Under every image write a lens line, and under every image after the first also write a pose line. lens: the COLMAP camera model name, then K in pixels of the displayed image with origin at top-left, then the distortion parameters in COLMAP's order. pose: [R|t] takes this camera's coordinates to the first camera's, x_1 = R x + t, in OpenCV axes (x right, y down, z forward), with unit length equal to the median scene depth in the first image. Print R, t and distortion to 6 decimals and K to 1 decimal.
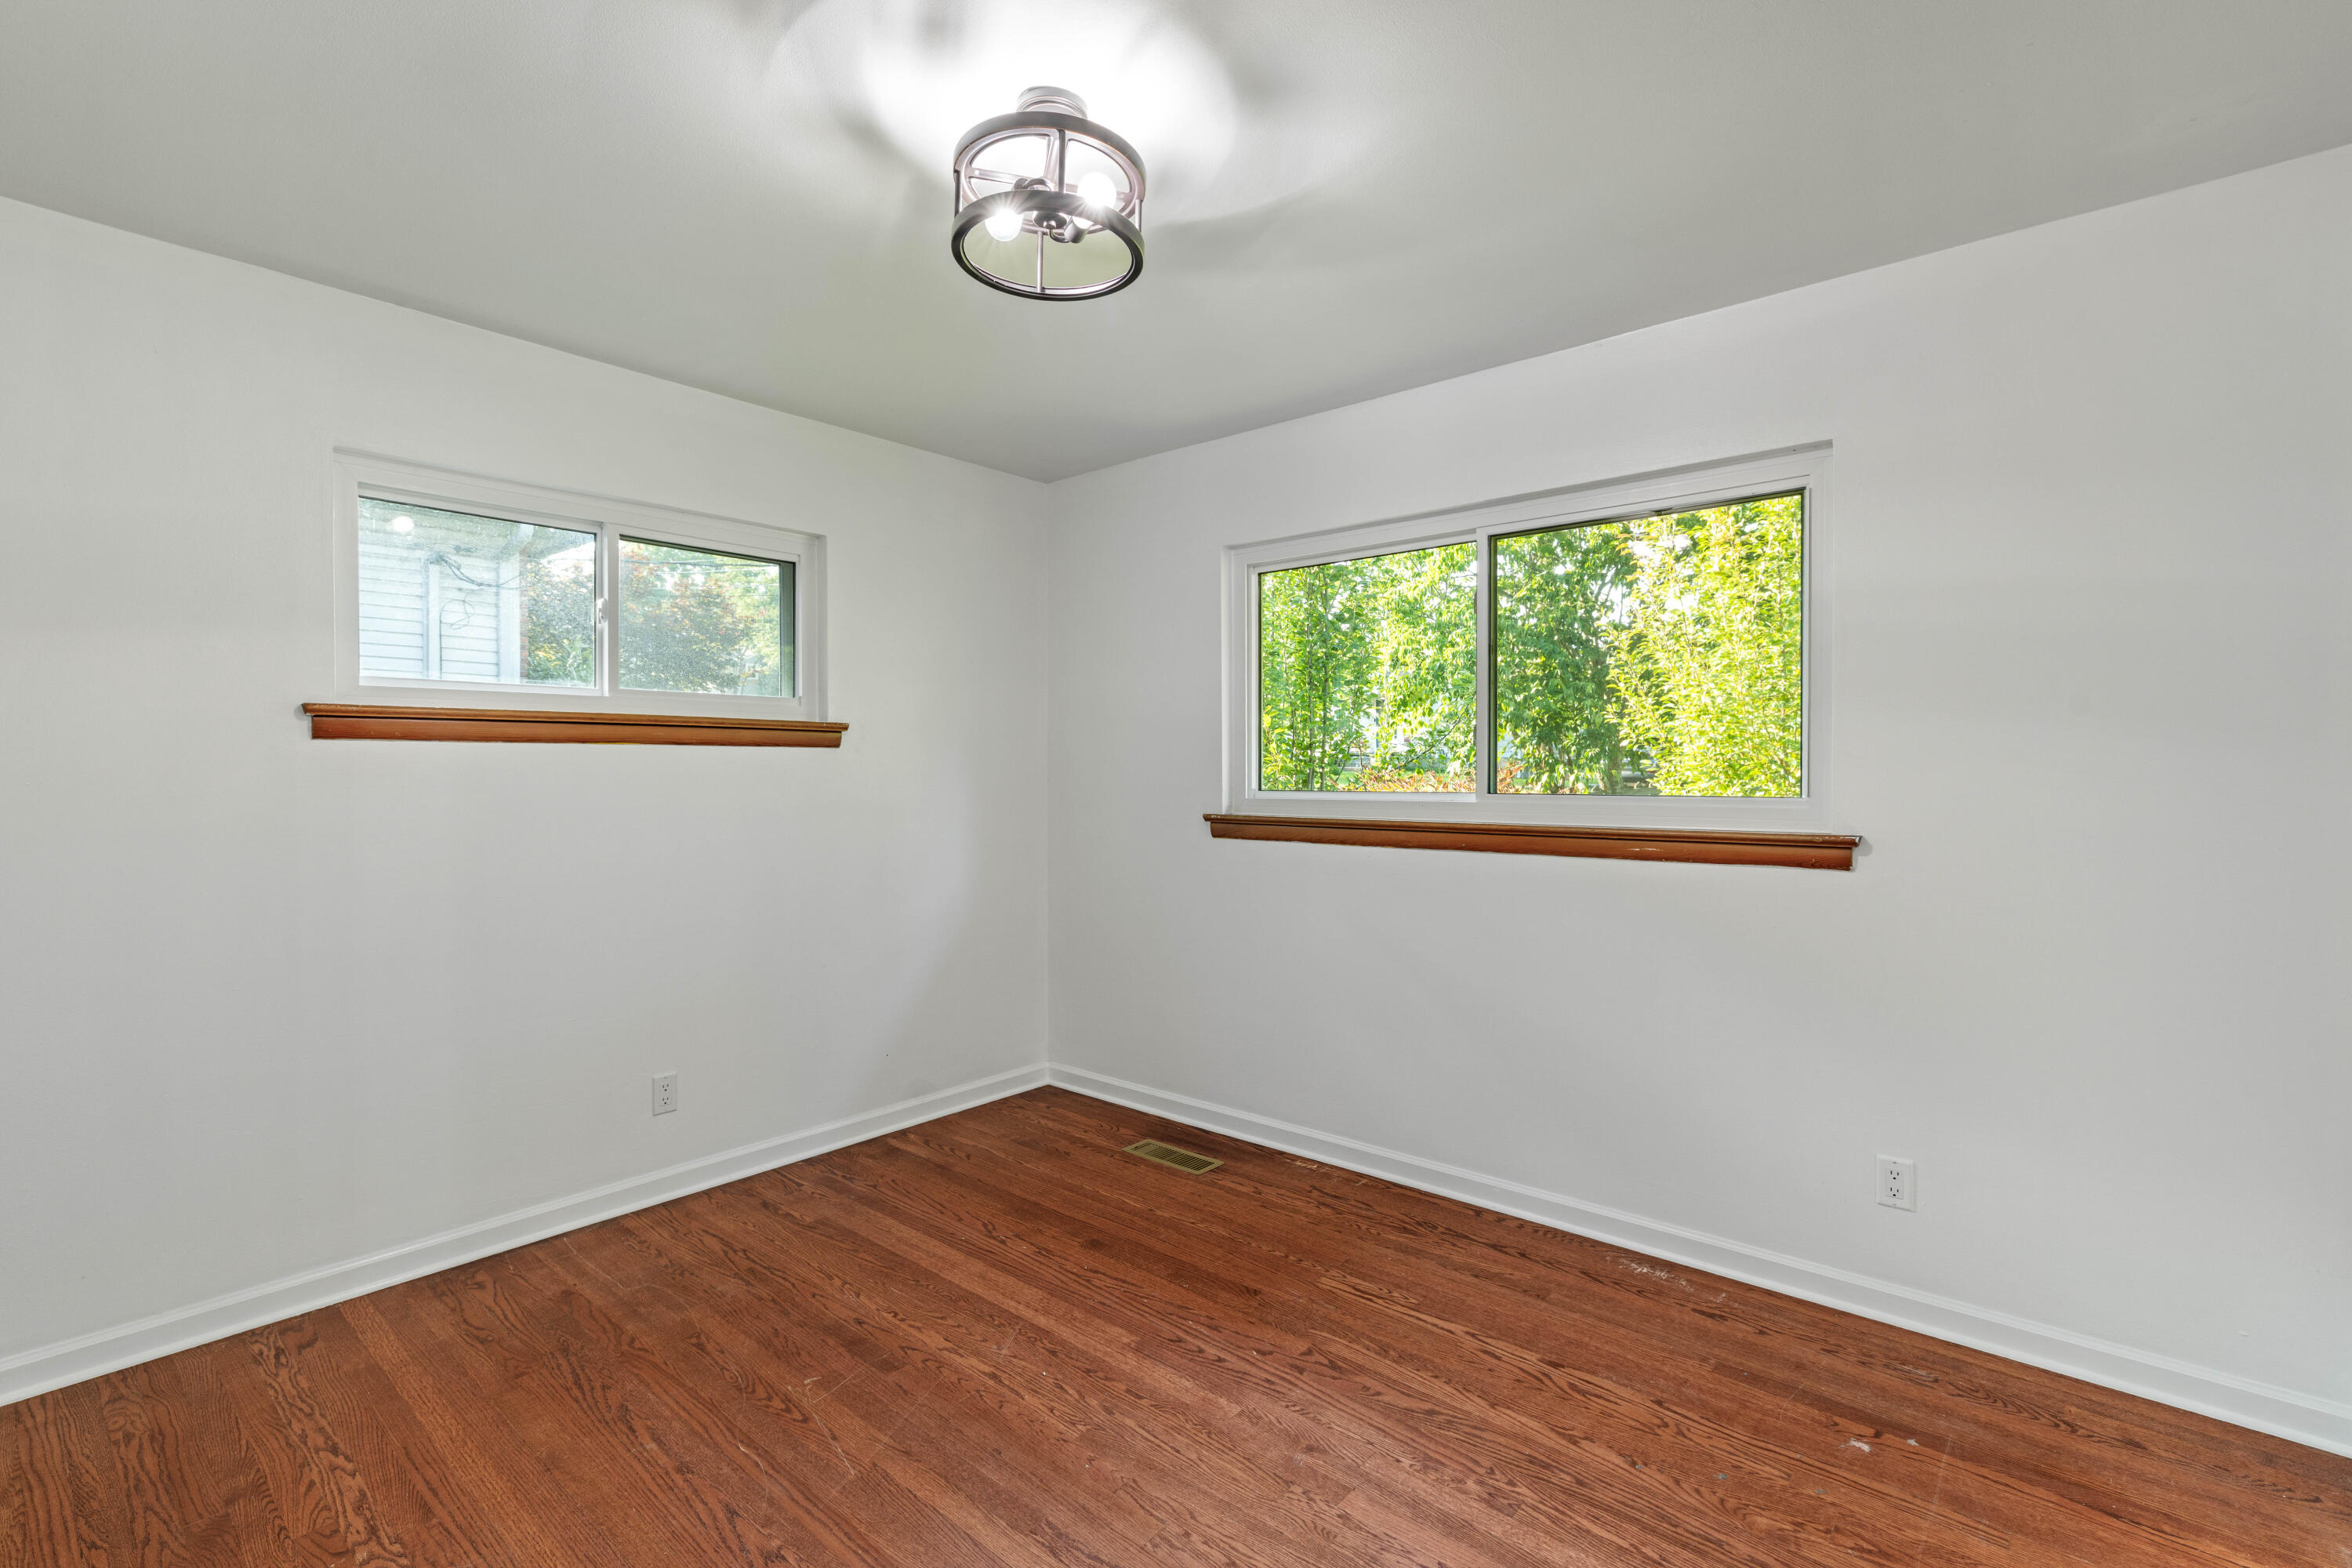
lens RADIAL K [[881.0, 0, 1168.4], [0, 881.0, 782.2], [0, 0, 1]] dist [-0.000150, 0.000788]
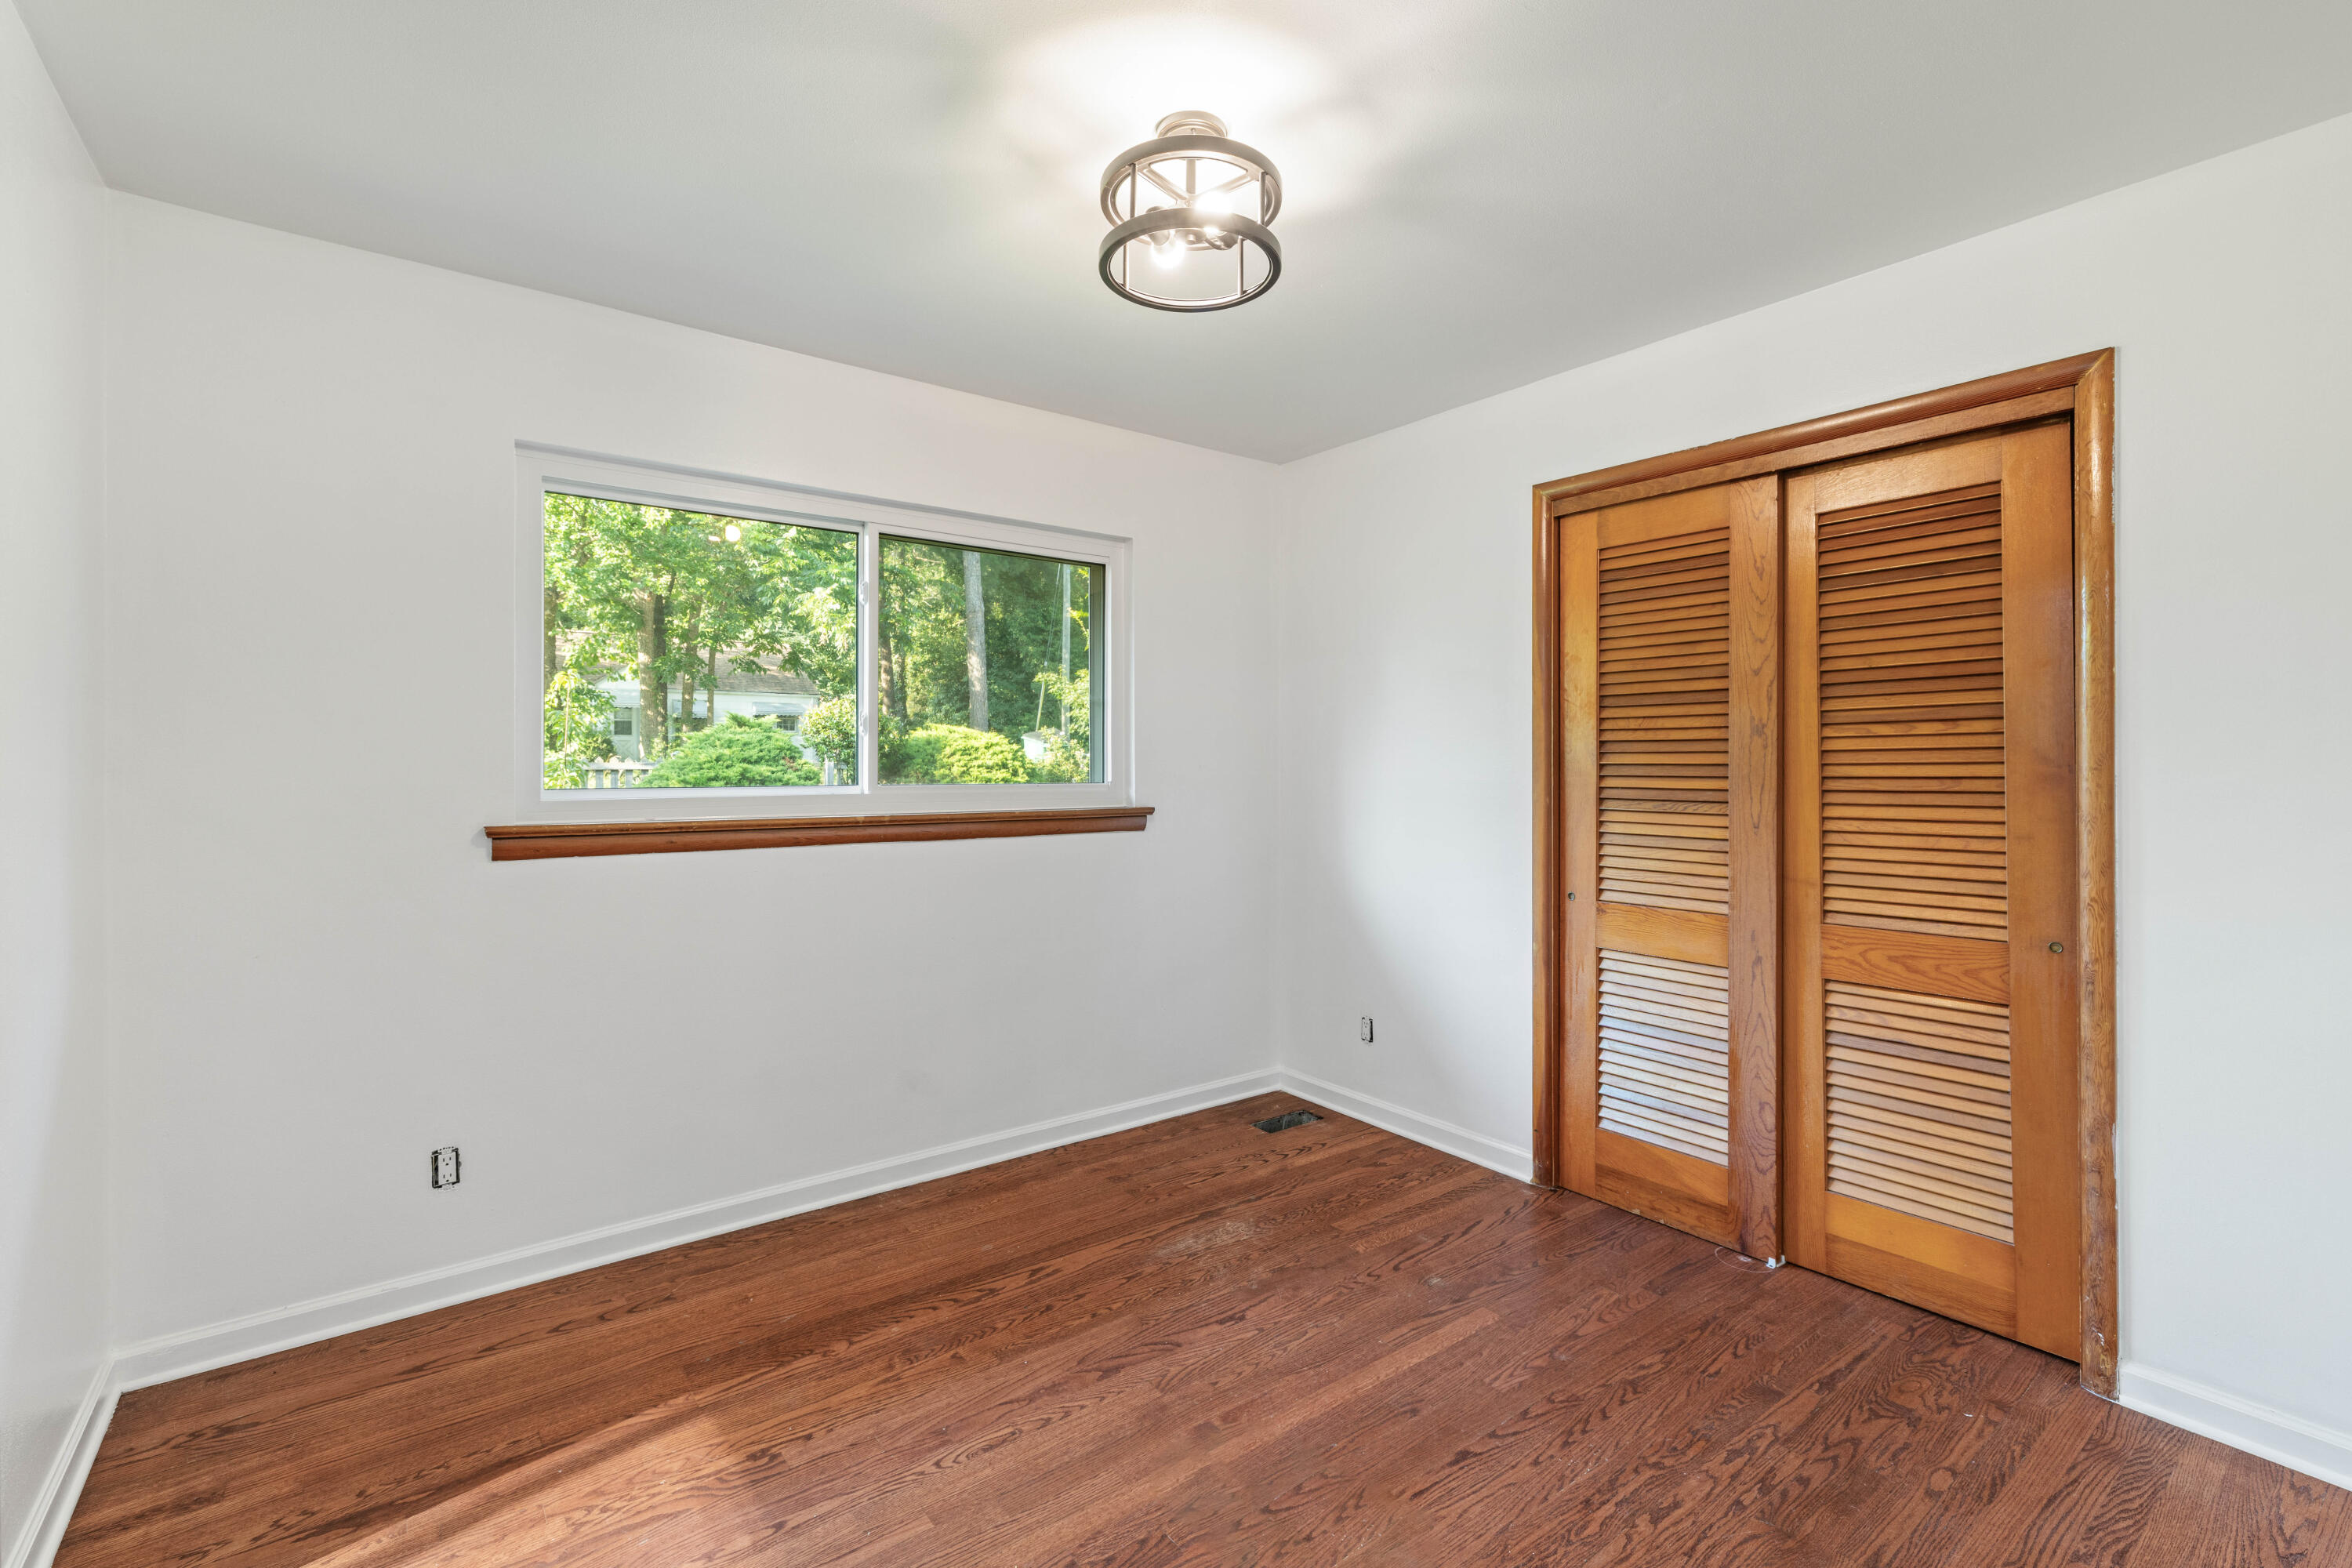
lens RADIAL K [[1039.8, 0, 1166.2], [0, 1039.8, 770.7], [0, 0, 1]] dist [0.019725, -0.000560]
pose [[0.290210, -0.007563, 0.956933, -0.574168], [0.008980, 0.999946, 0.005180, -0.006619], [-0.956921, 0.007090, 0.290263, 0.267746]]
